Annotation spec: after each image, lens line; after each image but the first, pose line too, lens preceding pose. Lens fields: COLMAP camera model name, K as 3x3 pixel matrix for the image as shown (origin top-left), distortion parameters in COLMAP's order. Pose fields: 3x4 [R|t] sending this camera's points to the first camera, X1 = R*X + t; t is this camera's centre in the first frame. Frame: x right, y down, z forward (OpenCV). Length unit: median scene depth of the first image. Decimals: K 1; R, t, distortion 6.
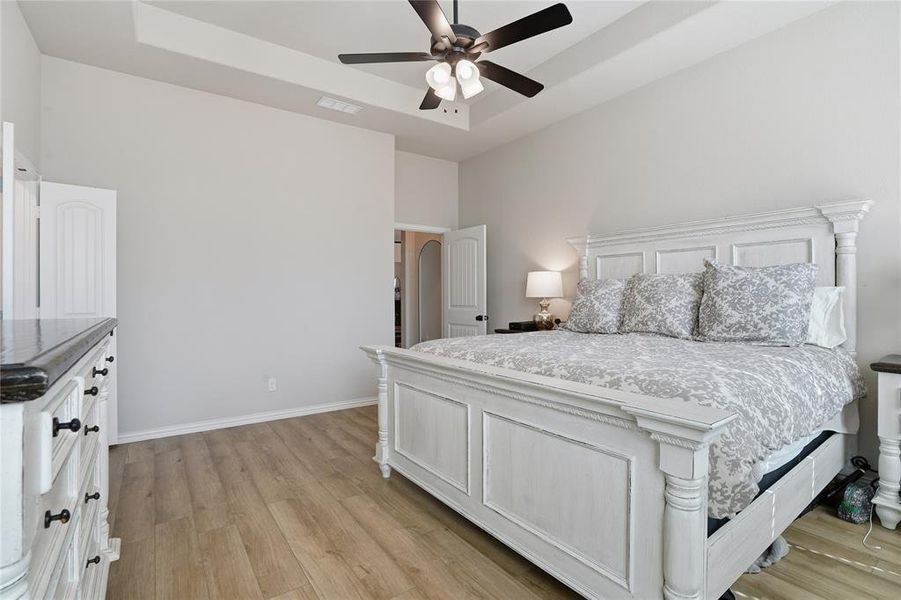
lens RADIAL K [[424.4, 0, 450.5], [0, 424.4, 300.0], [0, 0, 1]] dist [-0.002623, -0.000208]
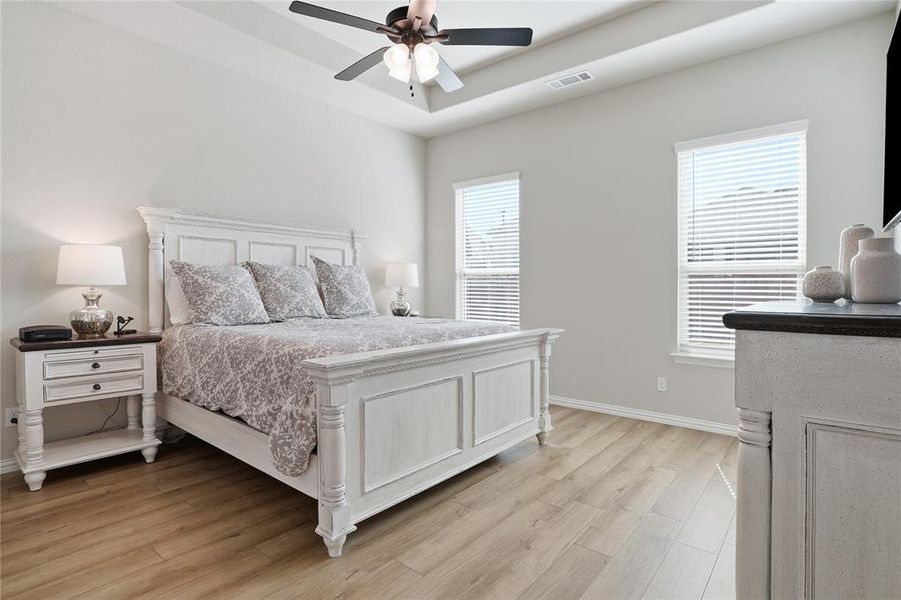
lens RADIAL K [[444.2, 0, 445.7], [0, 444.2, 290.1], [0, 0, 1]] dist [-0.003570, -0.000150]
pose [[-0.236941, -0.000842, 0.971524, -0.974147], [0.004231, 0.999989, 0.001899, 0.005173], [-0.971515, 0.004561, -0.236935, 1.130291]]
